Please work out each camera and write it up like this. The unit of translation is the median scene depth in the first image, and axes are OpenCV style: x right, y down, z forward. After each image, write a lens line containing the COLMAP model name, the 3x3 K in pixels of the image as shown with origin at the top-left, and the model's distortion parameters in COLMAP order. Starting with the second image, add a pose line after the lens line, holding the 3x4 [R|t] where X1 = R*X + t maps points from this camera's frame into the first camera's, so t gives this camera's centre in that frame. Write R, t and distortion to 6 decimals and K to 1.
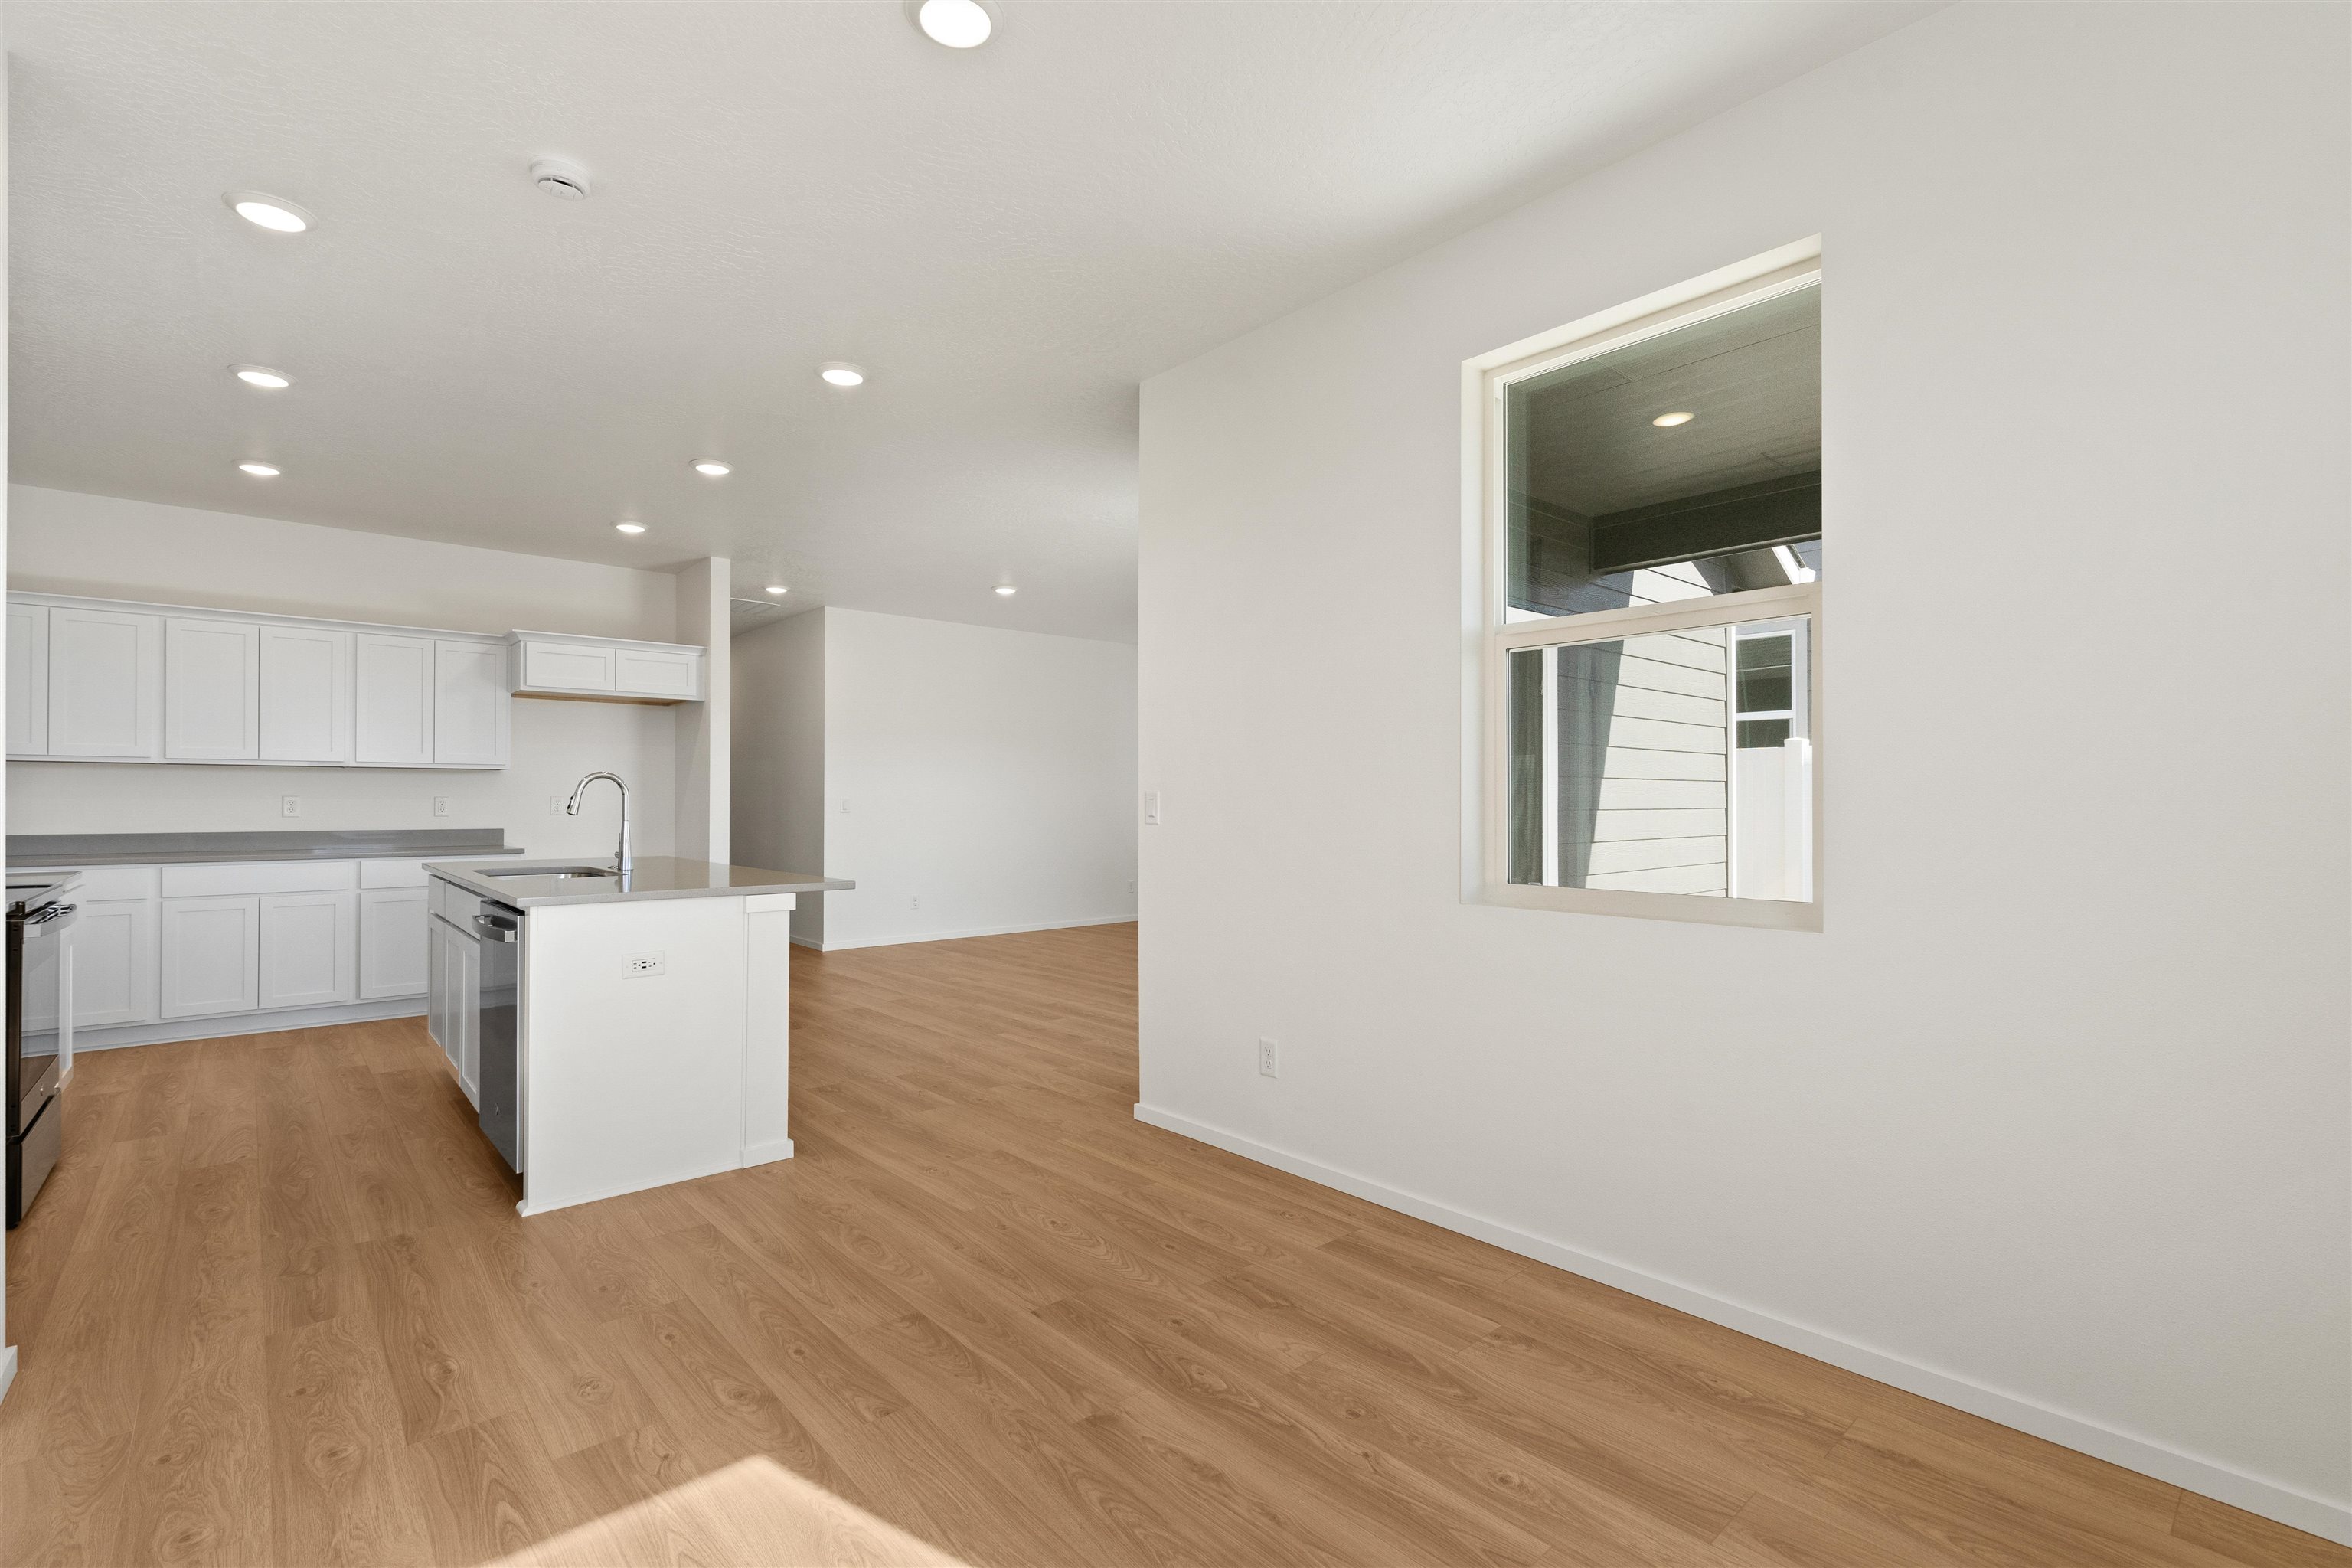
lens RADIAL K [[1056.1, 0, 1179.9], [0, 1056.1, 787.7], [0, 0, 1]] dist [-0.006015, 0.002135]
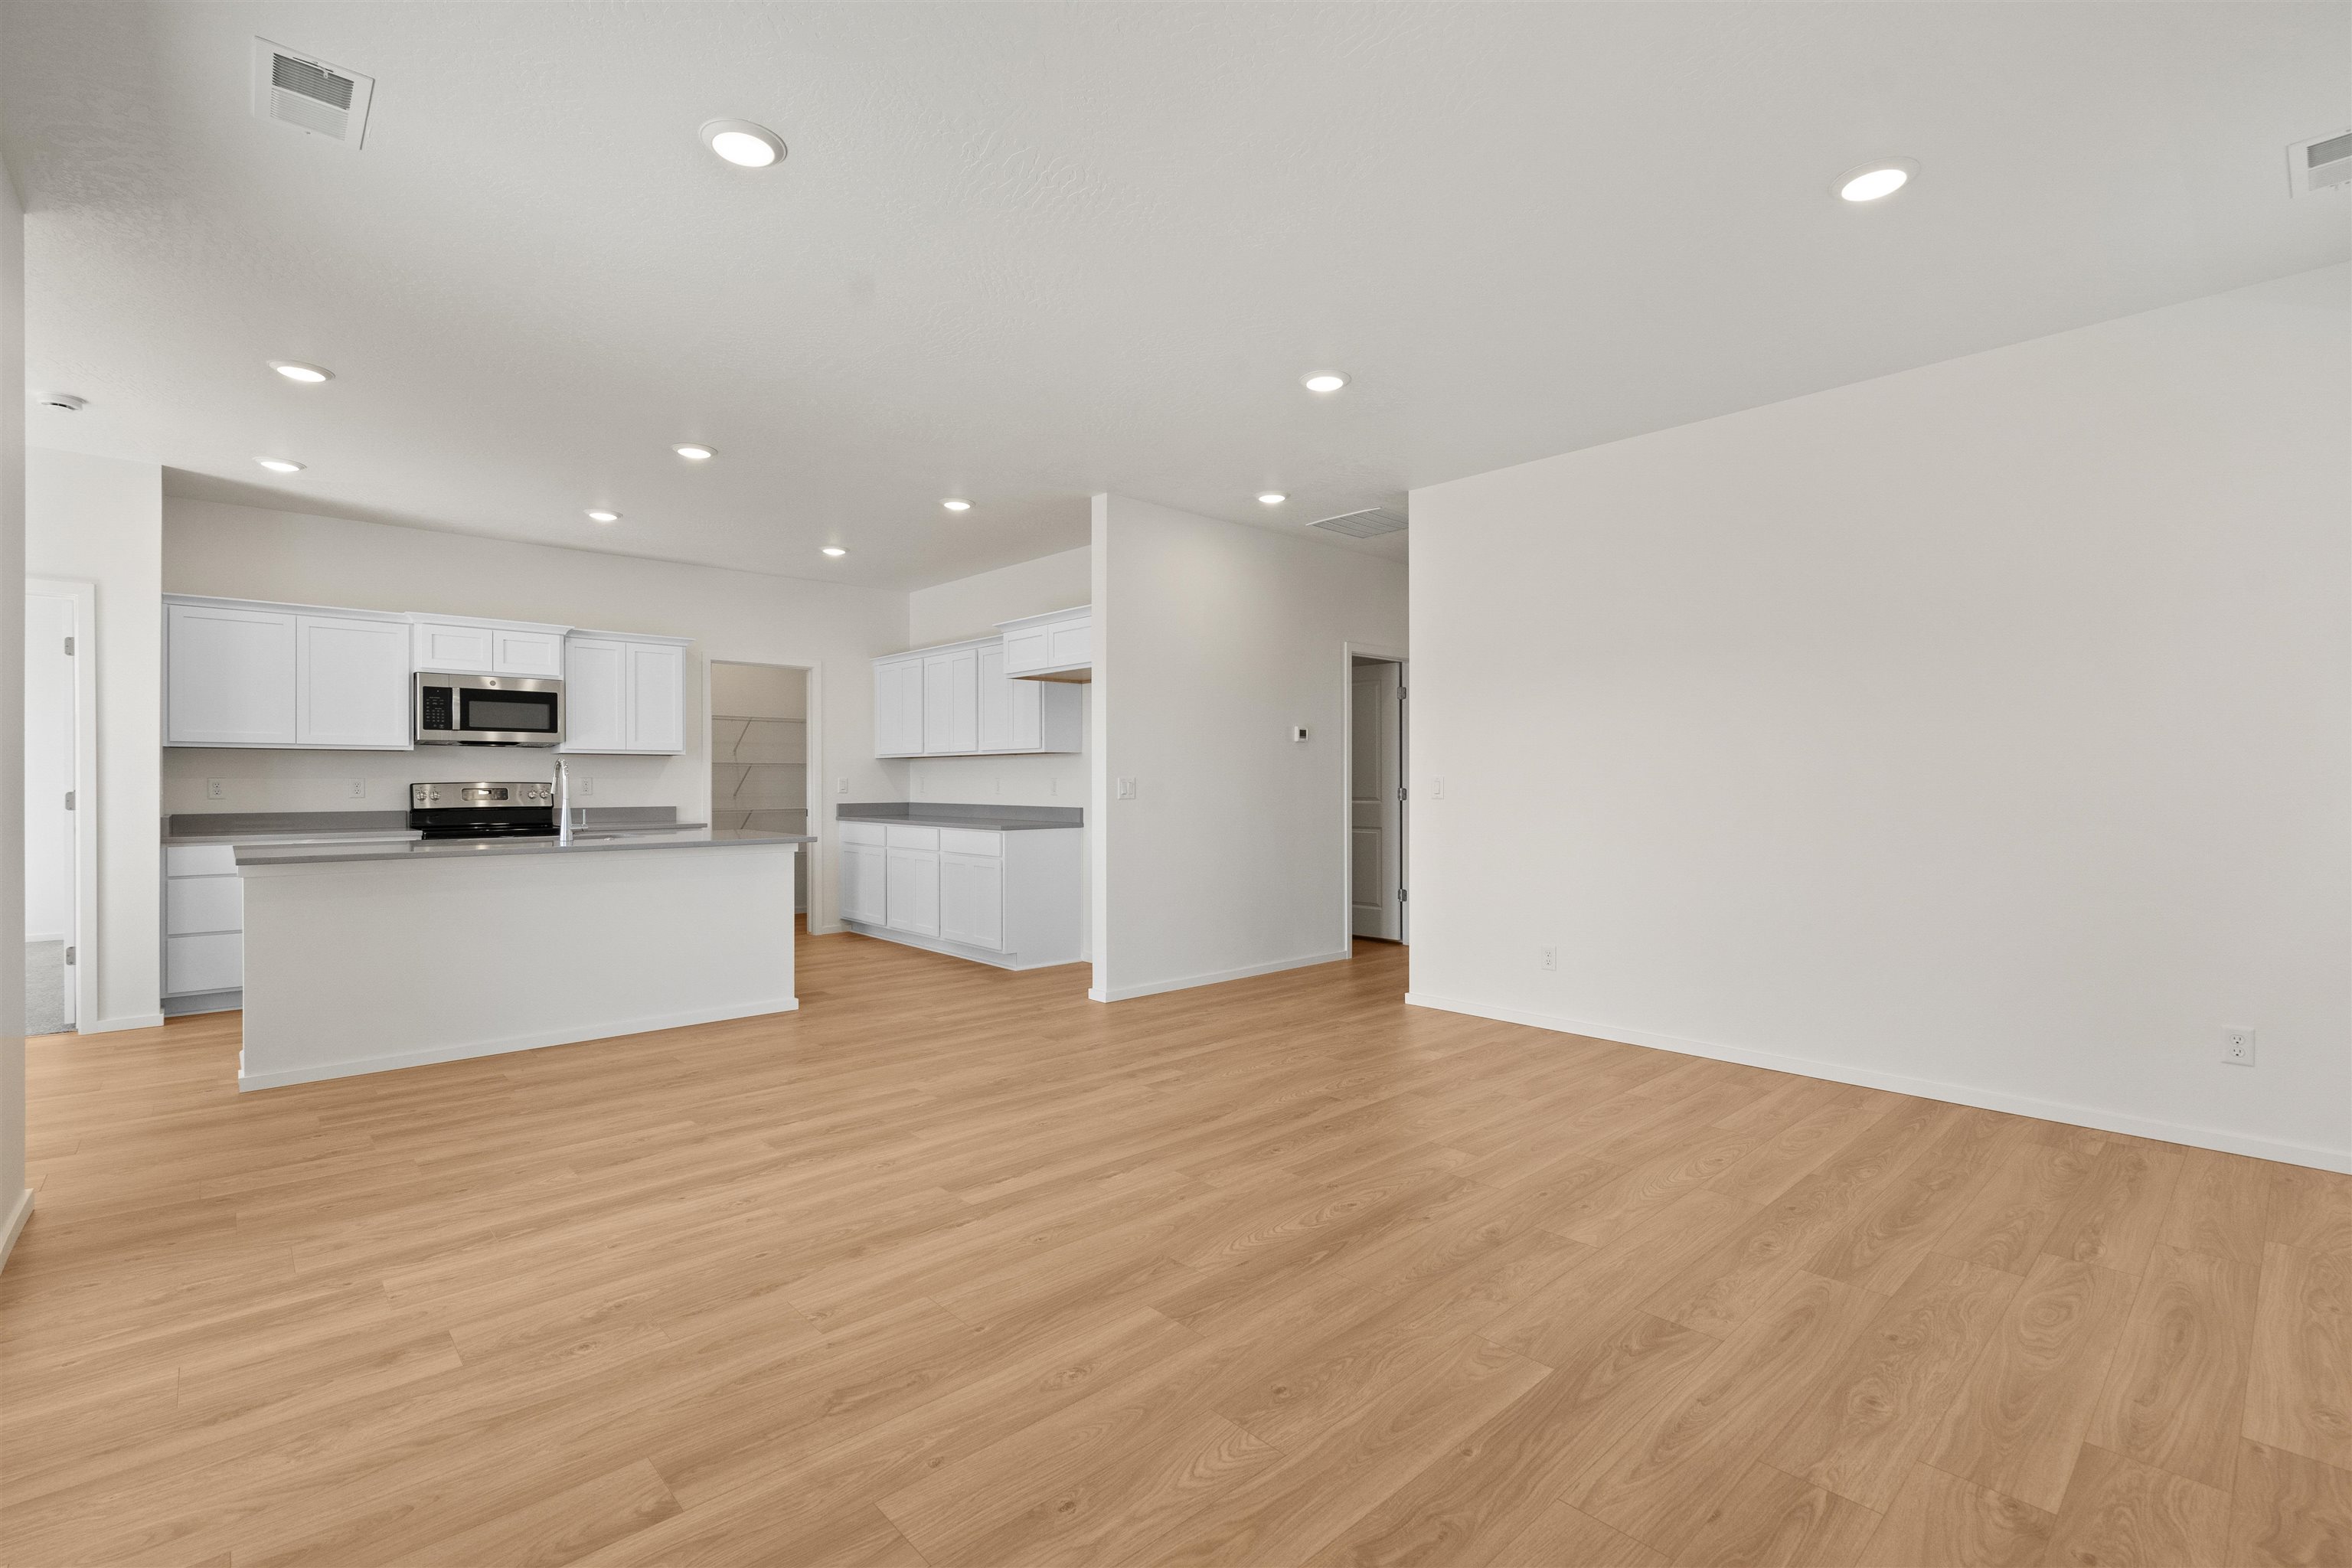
lens RADIAL K [[1056.1, 0, 1176.7], [0, 1056.1, 784.2], [0, 0, 1]] dist [-0.006015, 0.002135]
pose [[0.014807, 0.000142, -0.999890, 0.676316], [0.014154, 0.999900, 0.000351, 0.025596], [0.999790, -0.014158, 0.014804, 1.713635]]
